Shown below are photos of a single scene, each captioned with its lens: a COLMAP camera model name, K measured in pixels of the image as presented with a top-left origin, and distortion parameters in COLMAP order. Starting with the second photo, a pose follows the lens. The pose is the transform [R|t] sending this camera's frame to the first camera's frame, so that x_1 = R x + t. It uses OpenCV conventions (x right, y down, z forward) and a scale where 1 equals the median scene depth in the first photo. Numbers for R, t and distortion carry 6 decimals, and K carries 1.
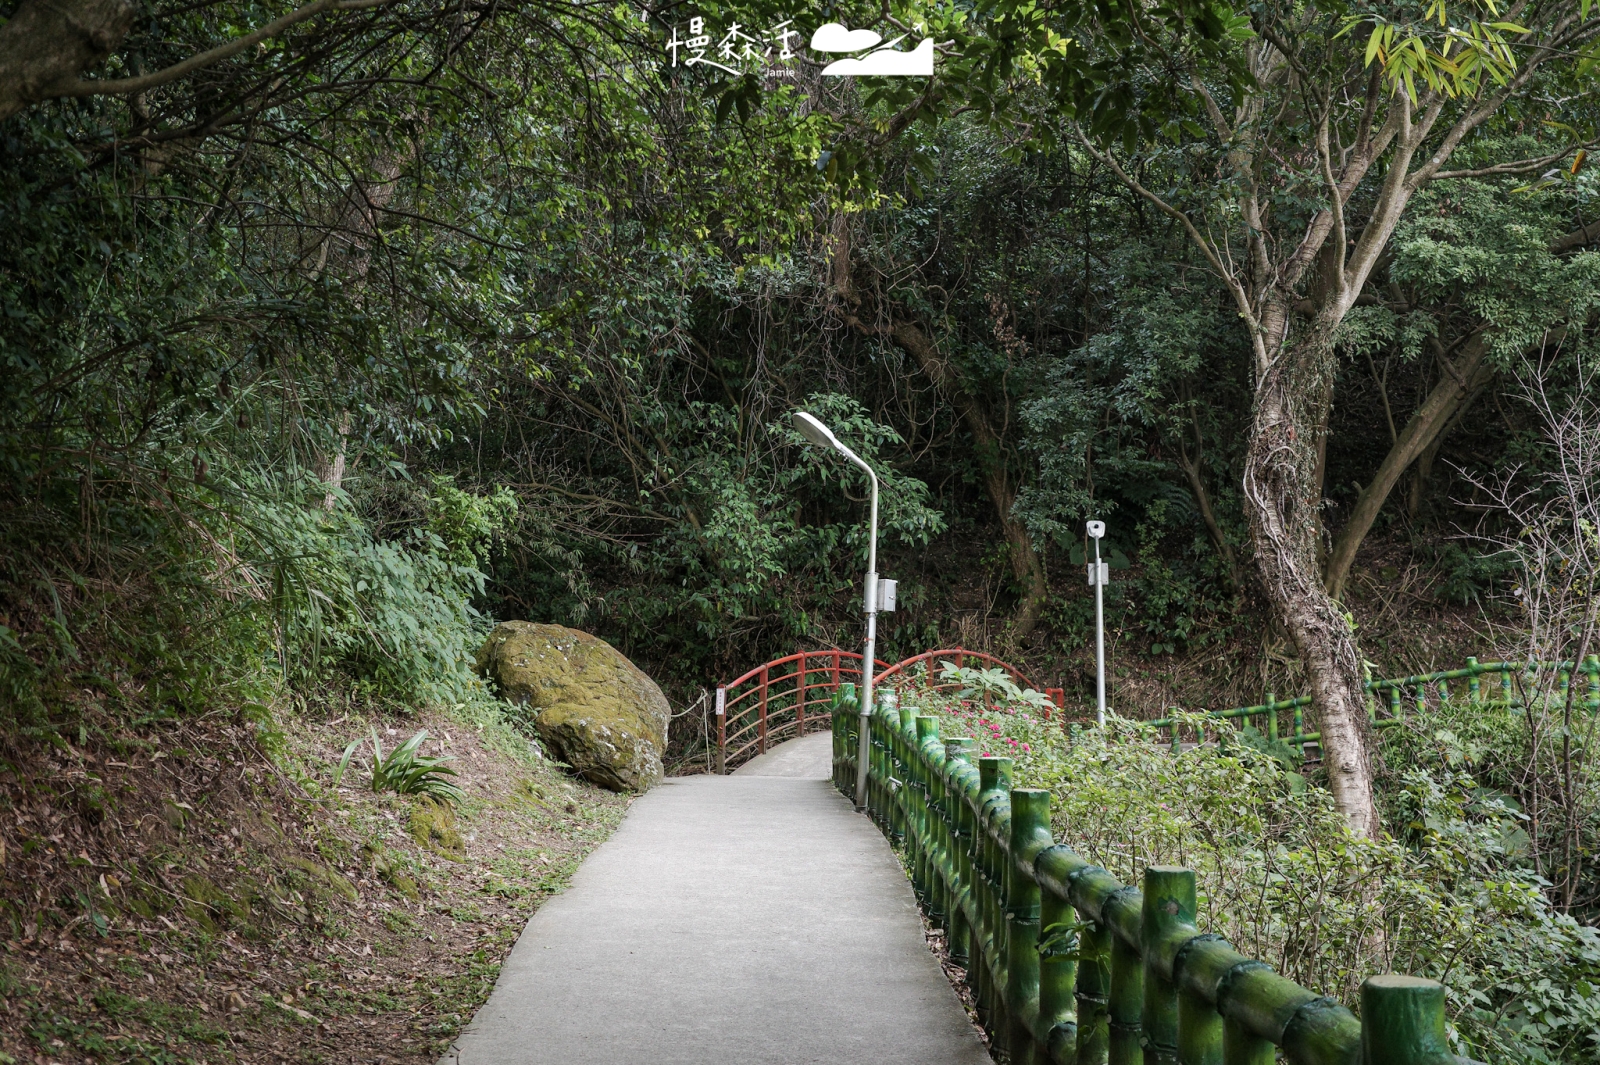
lens RADIAL K [[1832.1, 0, 802.9], [0, 1832.1, 534.7], [0, 0, 1]] dist [0.021184, 0.000000]
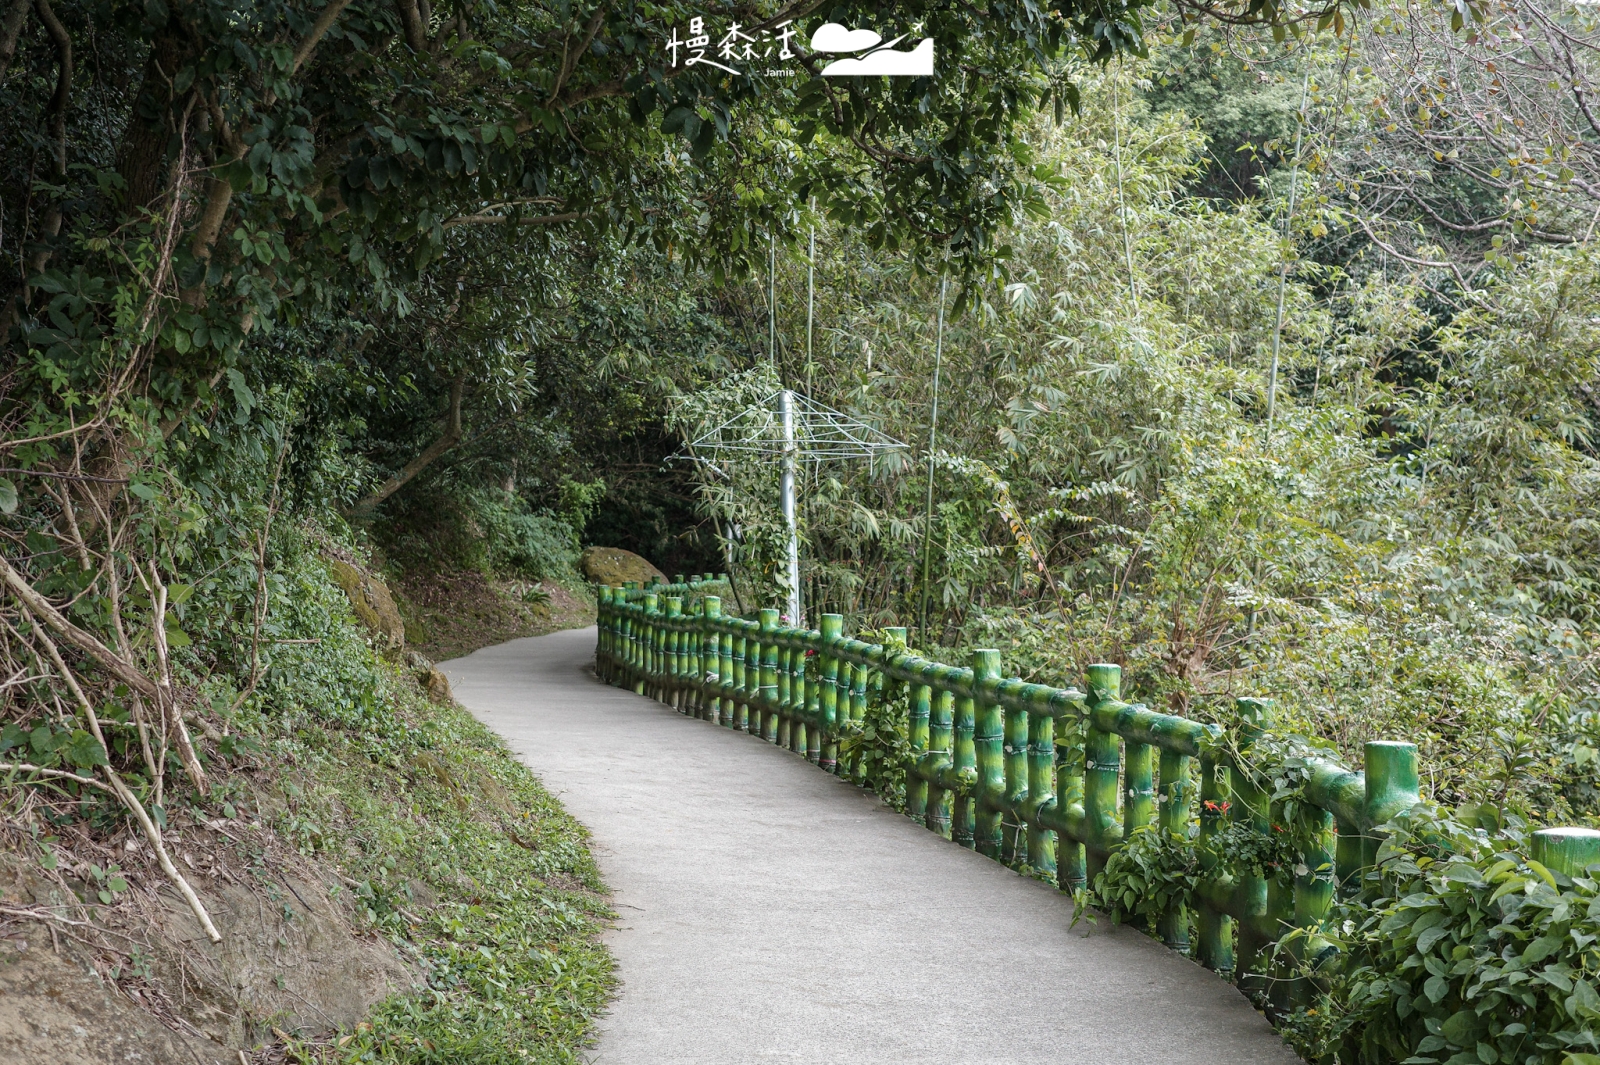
lens RADIAL K [[1832.1, 0, 798.1], [0, 1832.1, 531.6], [0, 0, 1]] dist [0.021184, 0.000000]
pose [[0.994038, -0.020690, -0.107055, 0.425459], [0.024205, 0.999206, 0.031637, -0.044789], [0.106315, -0.034040, 0.993750, -1.521651]]
